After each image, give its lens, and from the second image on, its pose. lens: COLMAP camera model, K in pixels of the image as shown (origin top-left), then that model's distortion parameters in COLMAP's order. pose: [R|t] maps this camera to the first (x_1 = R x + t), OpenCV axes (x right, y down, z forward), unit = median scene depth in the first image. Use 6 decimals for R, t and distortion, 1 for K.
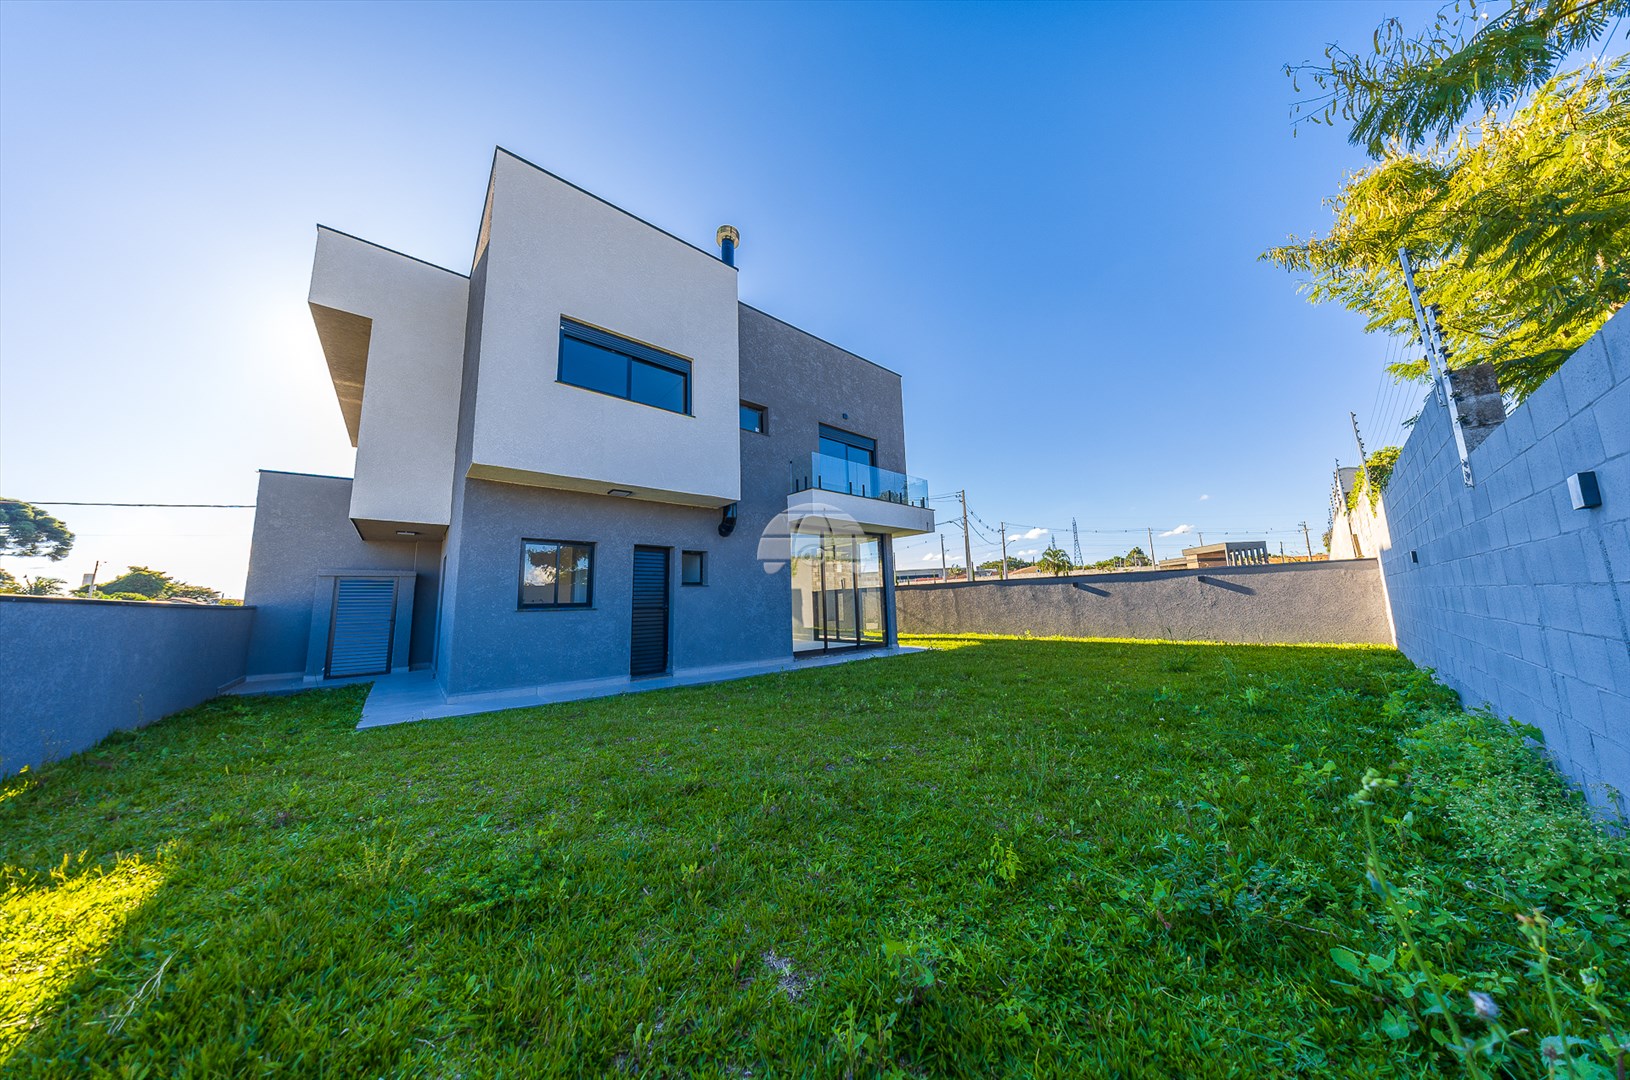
lens RADIAL K [[517.0, 0, 827.3], [0, 517.0, 542.4], [0, 0, 1]] dist [-0.008033, 0.001710]
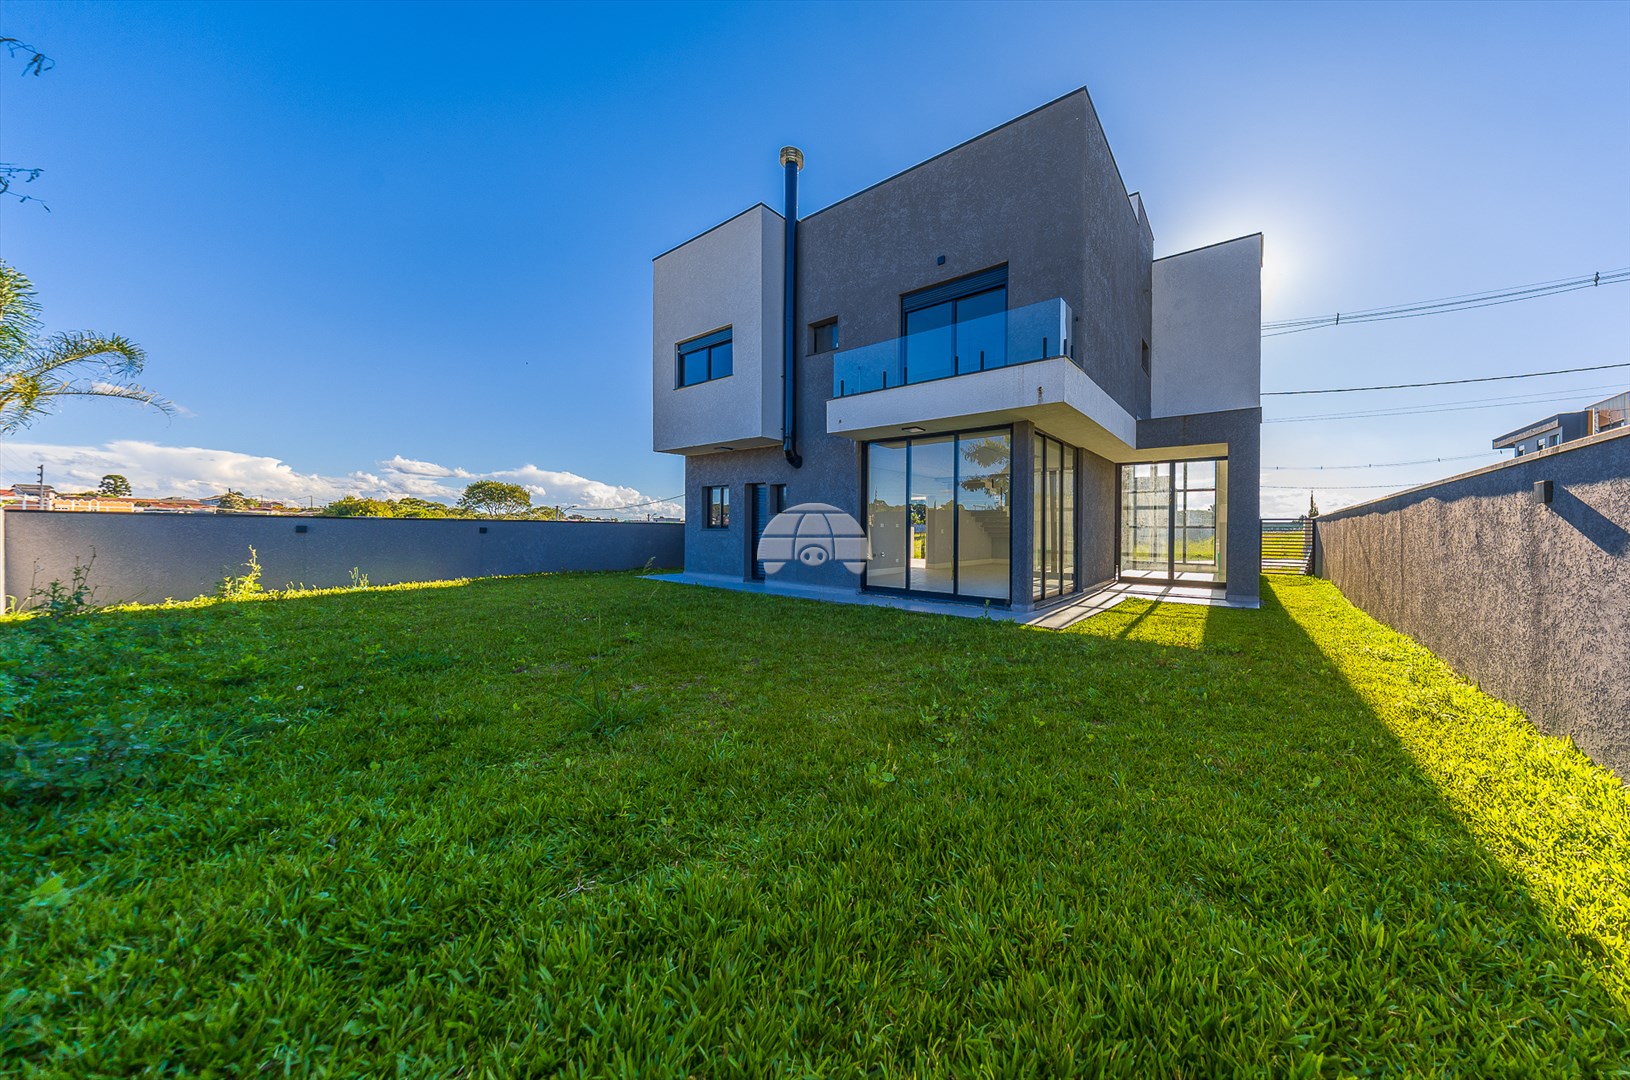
lens RADIAL K [[531.6, 0, 812.0], [0, 531.6, 531.5], [0, 0, 1]] dist [-0.009005, -0.000102]
pose [[0.105167, 0.053276, -0.993027, 0.800064], [0.120193, 0.990563, 0.065873, 0.047409], [0.987164, -0.126282, 0.097771, 0.791914]]
